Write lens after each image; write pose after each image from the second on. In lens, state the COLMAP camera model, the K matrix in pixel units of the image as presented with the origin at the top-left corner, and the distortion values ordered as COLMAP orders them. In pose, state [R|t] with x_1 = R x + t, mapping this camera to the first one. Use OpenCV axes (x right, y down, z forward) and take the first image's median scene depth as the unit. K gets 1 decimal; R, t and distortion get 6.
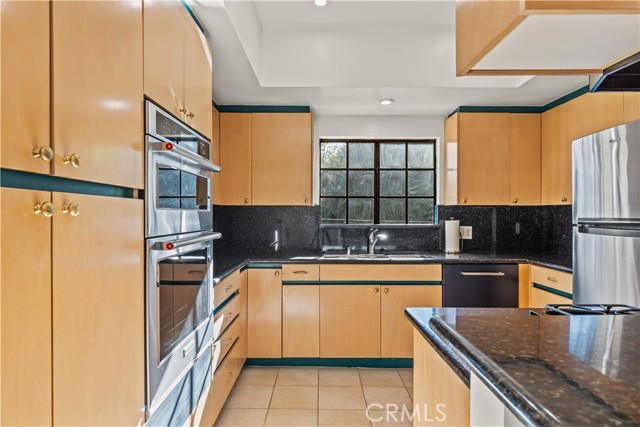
lens RADIAL K [[365.8, 0, 318.6], [0, 365.8, 214.6], [0, 0, 1]] dist [-0.003969, -0.000294]
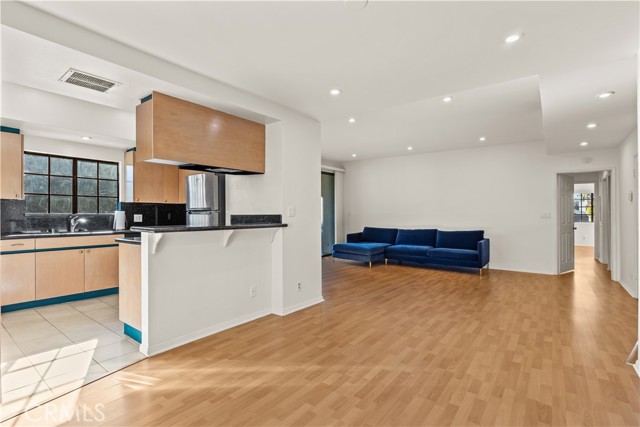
lens RADIAL K [[309.9, 0, 320.2], [0, 309.9, 216.2], [0, 0, 1]] dist [-0.003108, -0.000654]
pose [[0.611294, -0.008432, 0.791359, -0.233168], [0.004127, 0.999964, 0.007467, 0.032031], [-0.791393, -0.001299, 0.611306, -0.581579]]
